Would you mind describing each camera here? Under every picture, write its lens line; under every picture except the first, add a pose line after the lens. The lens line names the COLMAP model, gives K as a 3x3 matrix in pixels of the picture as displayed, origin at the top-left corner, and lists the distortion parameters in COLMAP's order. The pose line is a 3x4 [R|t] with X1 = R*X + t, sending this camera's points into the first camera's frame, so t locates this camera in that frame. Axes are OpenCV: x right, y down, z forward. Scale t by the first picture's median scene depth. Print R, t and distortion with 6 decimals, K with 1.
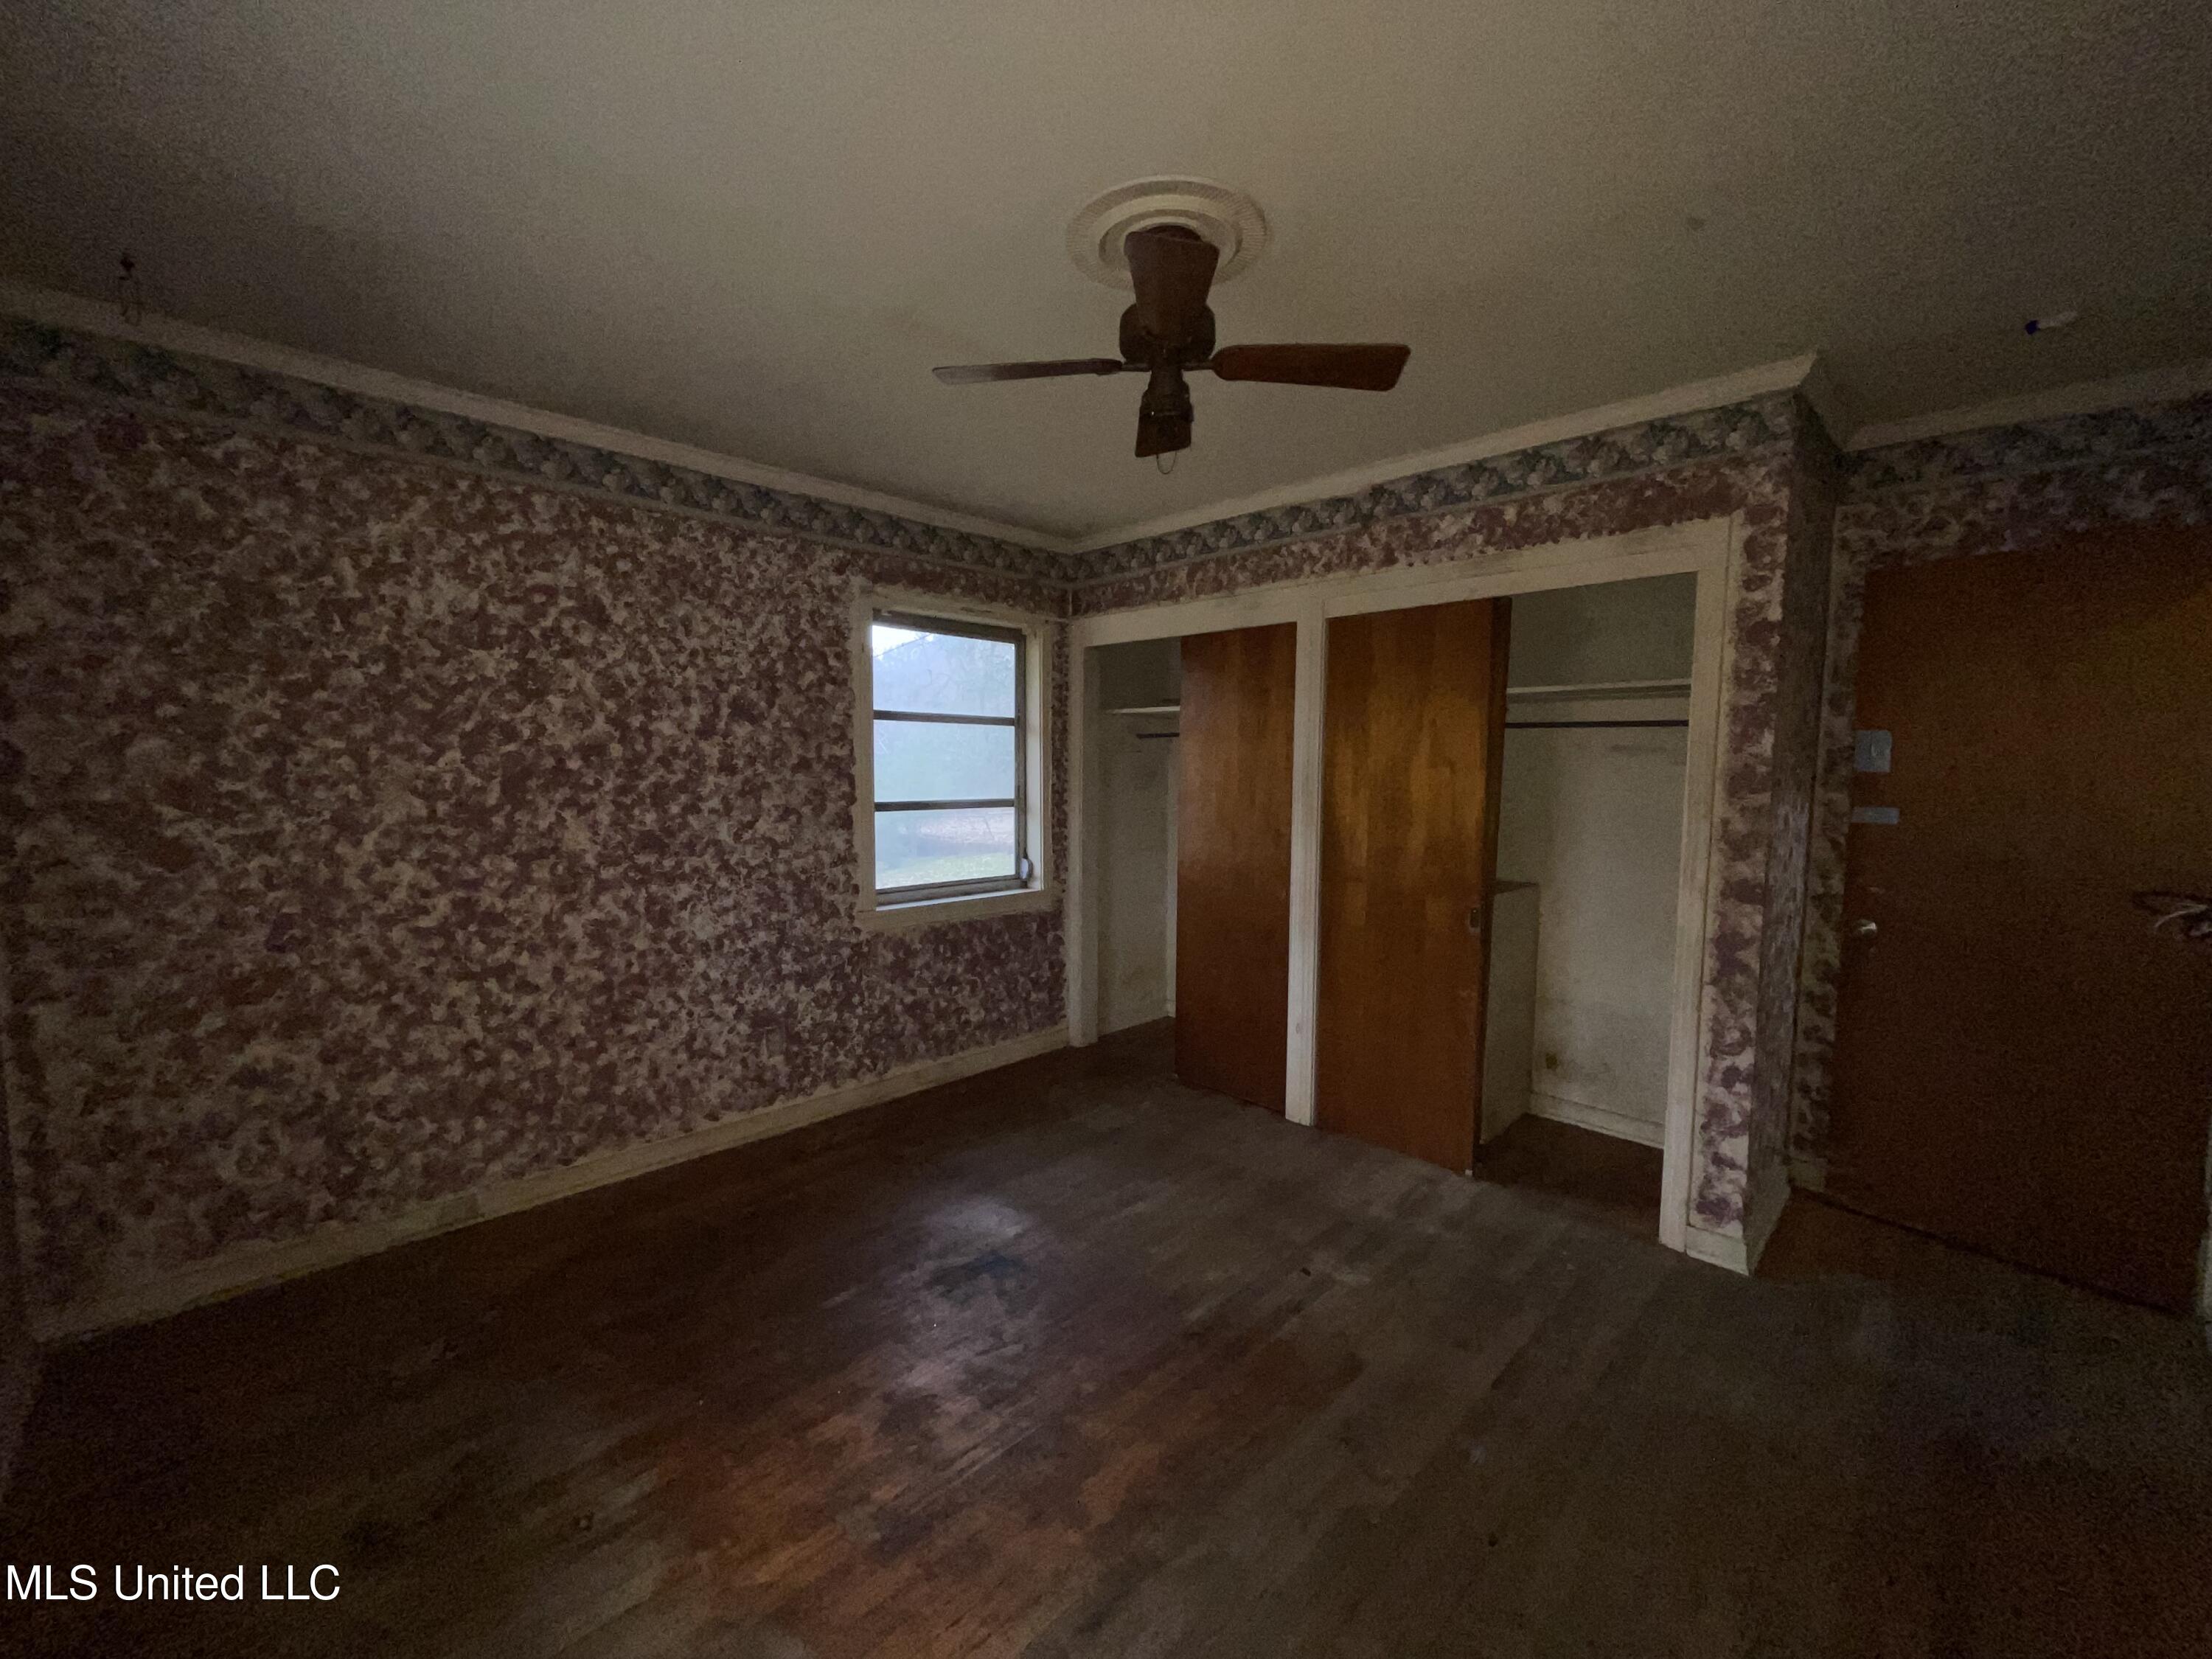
lens RADIAL K [[892.9, 0, 1096.5], [0, 892.9, 836.6], [0, 0, 1]] dist [0.001397, -0.000029]
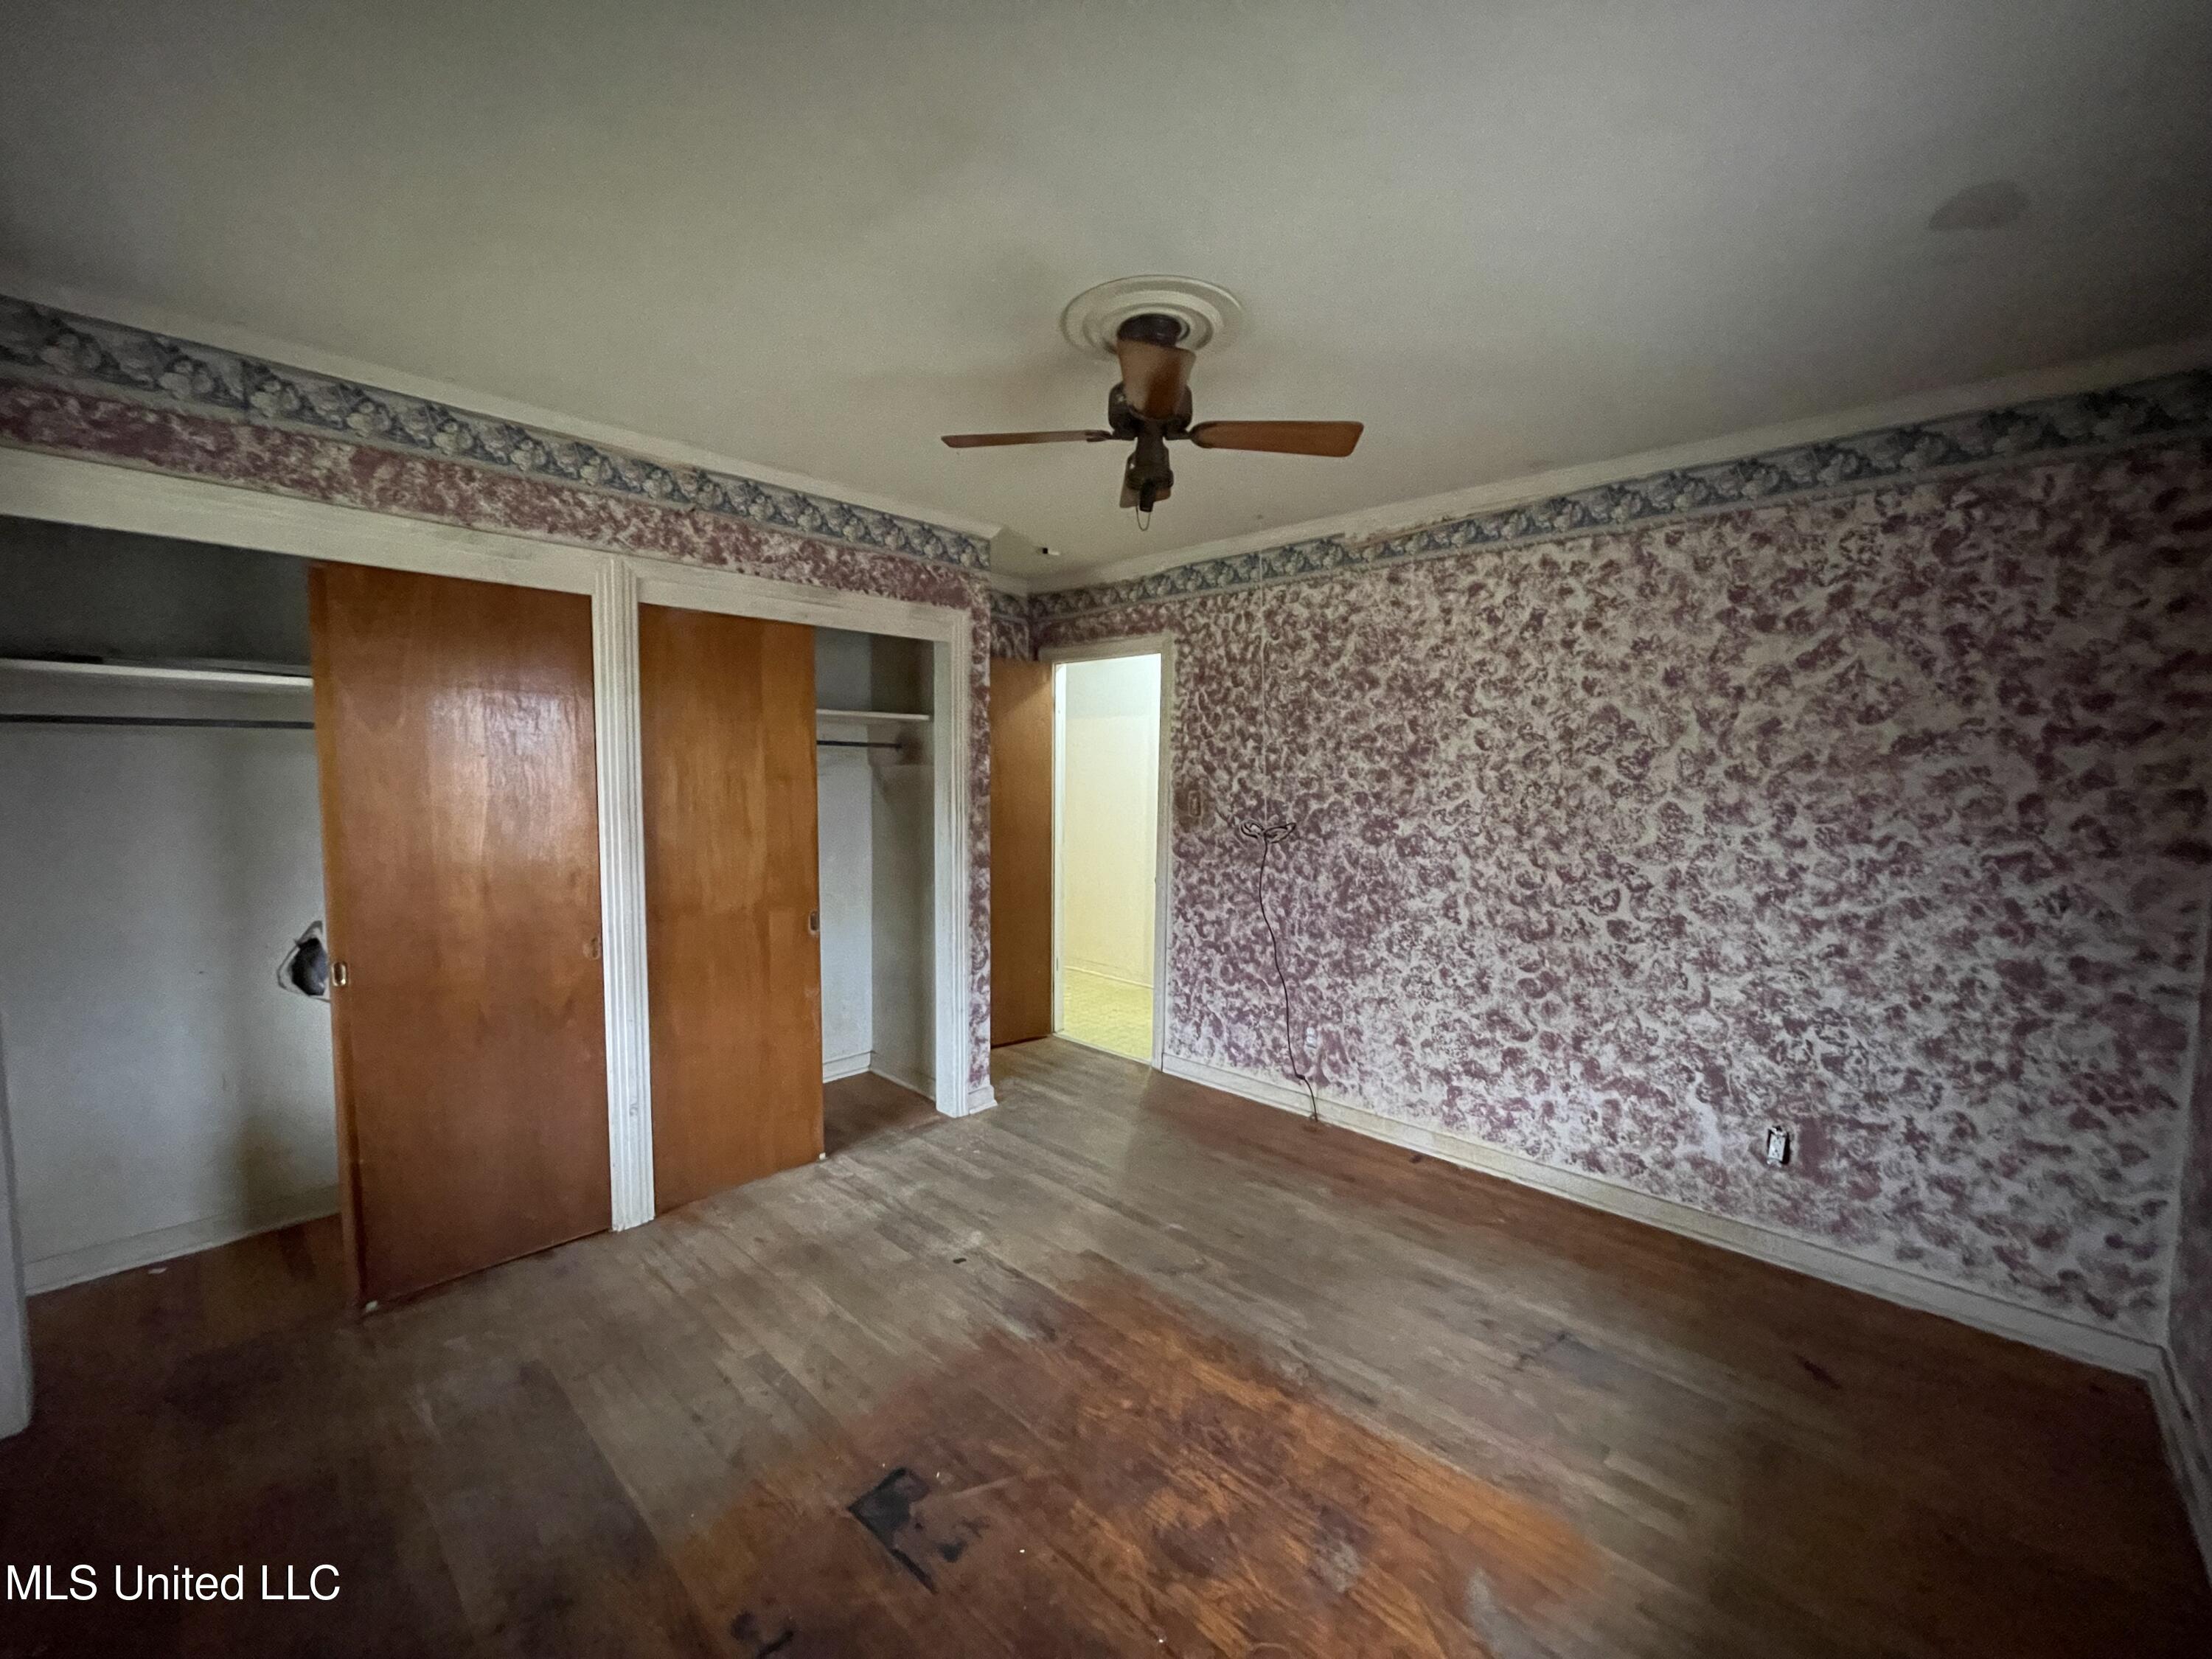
lens RADIAL K [[890.0, 0, 1097.2], [0, 890.0, 835.2], [0, 0, 1]] dist [-0.000336, 0.000592]
pose [[-0.021149, -0.081568, 0.996443, -0.634940], [0.071845, 0.993966, 0.082890, -0.075121], [-0.997192, 0.073343, -0.015161, 0.660751]]
